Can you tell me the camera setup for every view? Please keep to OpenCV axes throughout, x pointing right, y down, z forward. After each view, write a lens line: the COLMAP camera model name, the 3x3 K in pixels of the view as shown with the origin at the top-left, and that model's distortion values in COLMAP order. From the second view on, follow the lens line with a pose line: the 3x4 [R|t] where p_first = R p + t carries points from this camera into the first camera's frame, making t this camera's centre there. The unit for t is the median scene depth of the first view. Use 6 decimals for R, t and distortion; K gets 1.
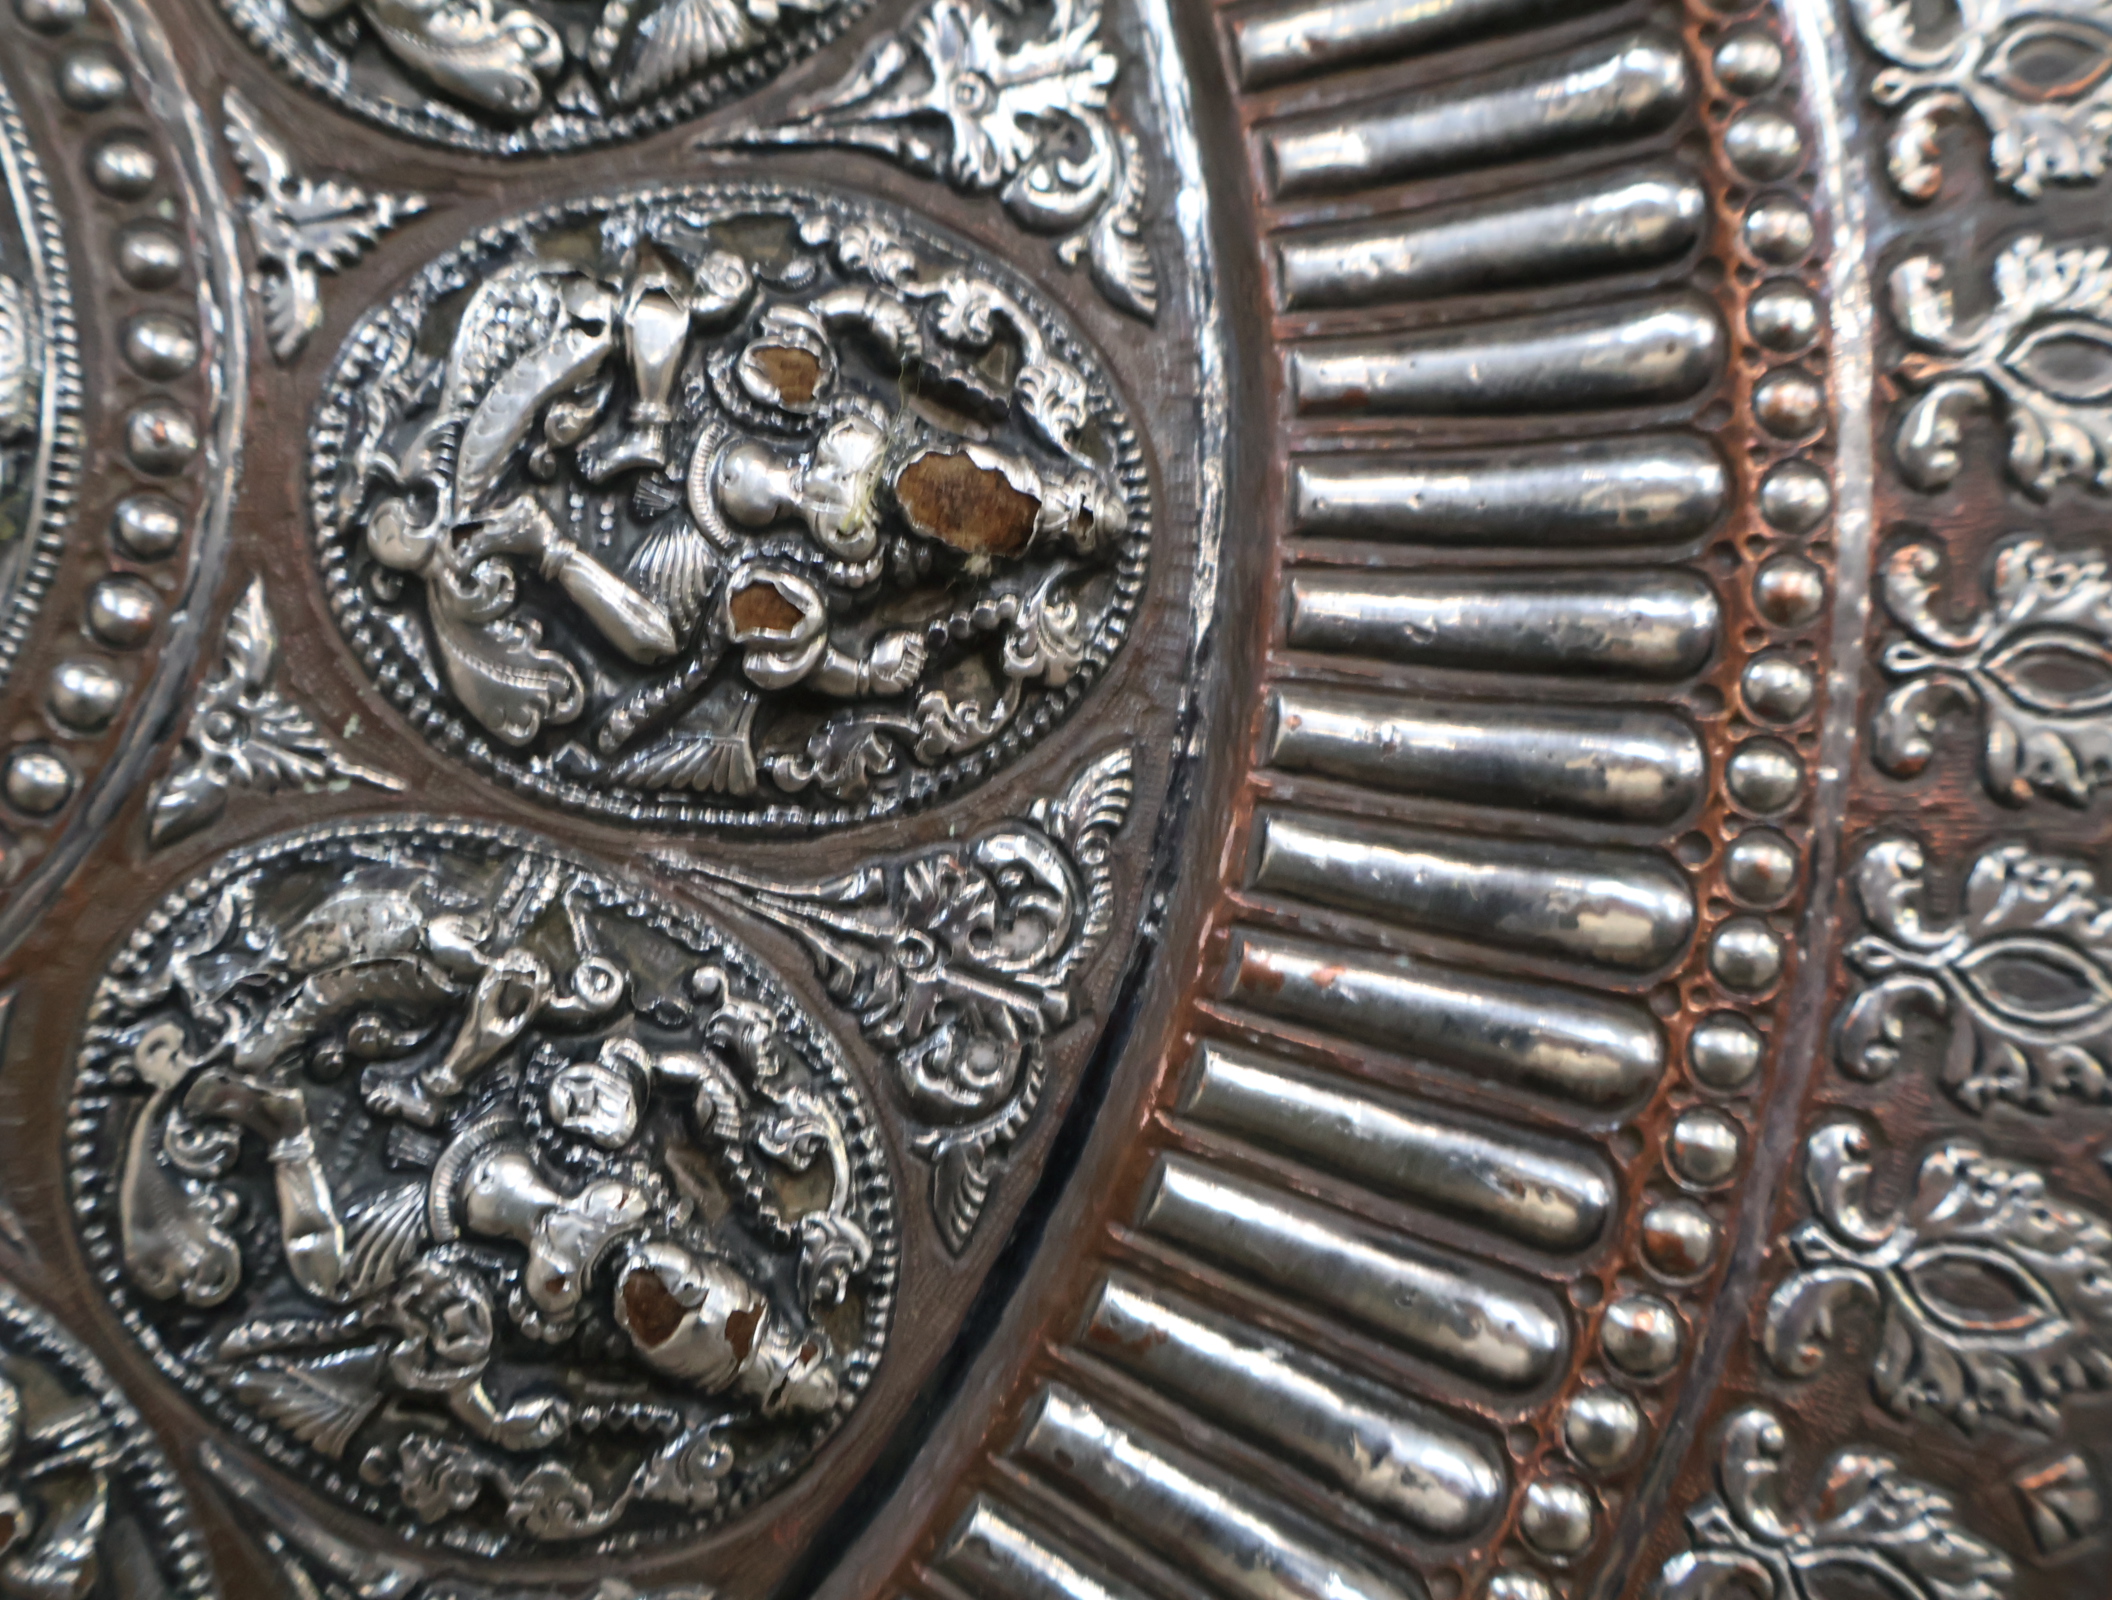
lens RADIAL K [[2487.6, 0, 1052.6], [0, 2487.6, 821.1], [0, 0, 1]] dist [0.005395, 0.000000]
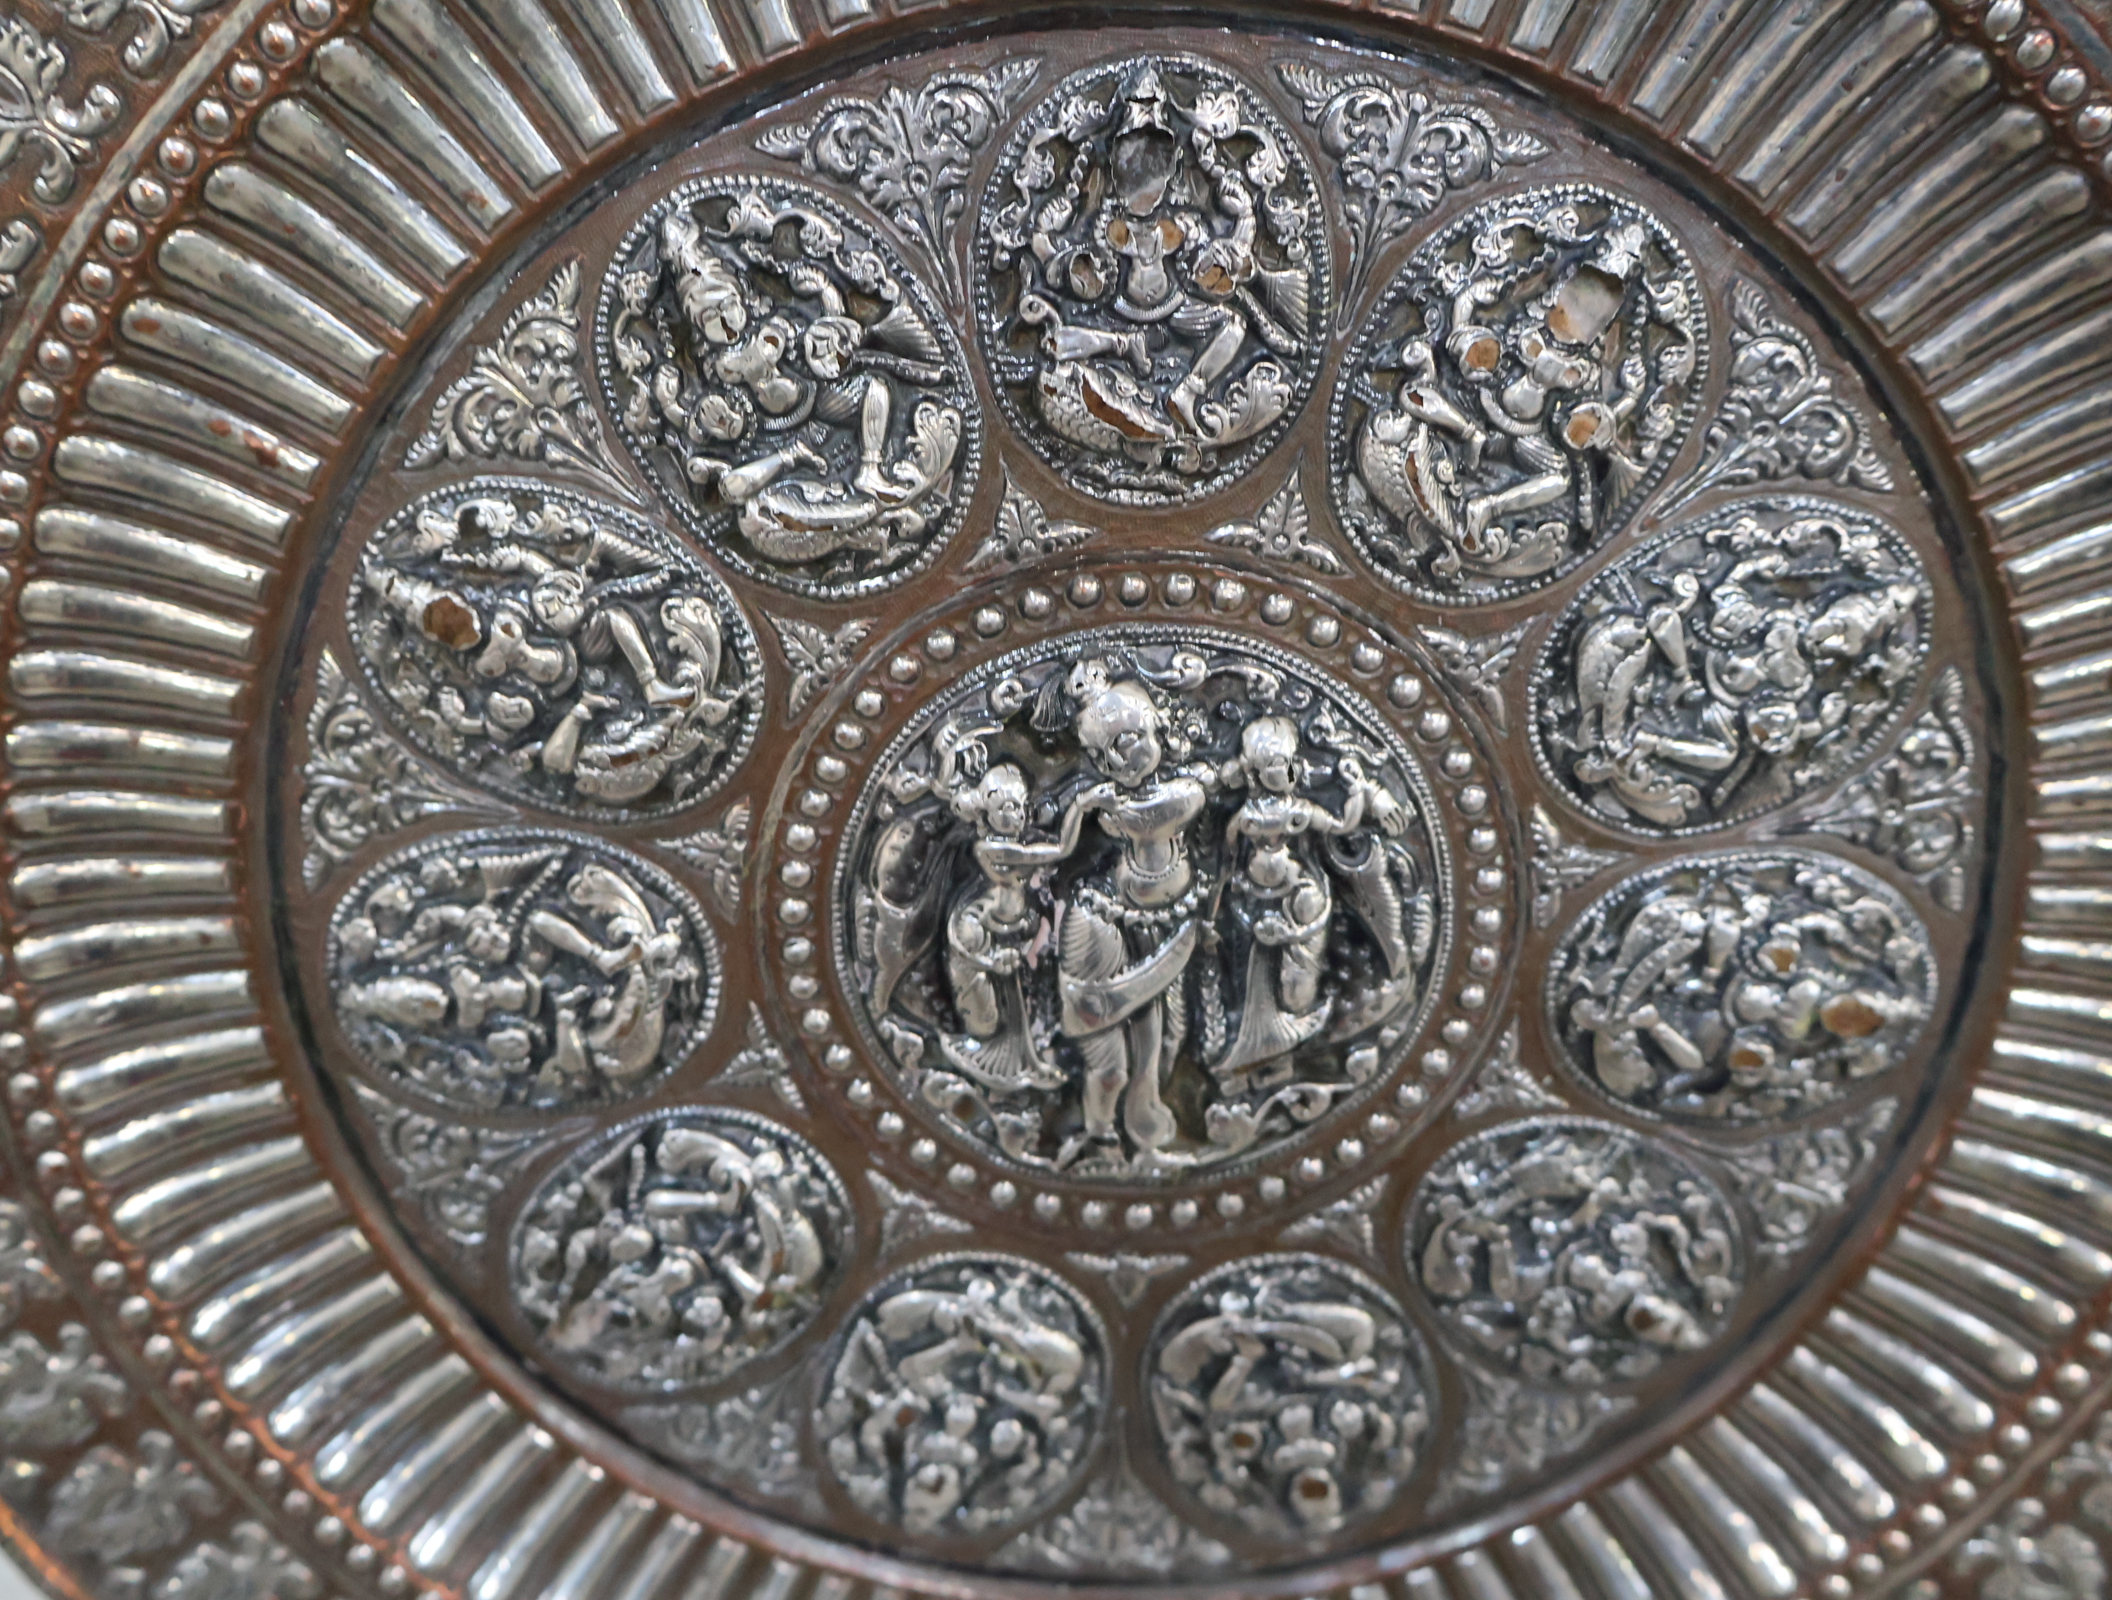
lens RADIAL K [[2487.6, 0, 1043.8], [0, 2487.6, 826.0], [0, 0, 1]] dist [0.005395, 0.000000]
pose [[0.989969, 0.124093, -0.067545, -0.593181], [-0.076371, 0.872223, 0.483110, -1.241344], [0.118865, -0.473105, 0.872950, -0.845802]]
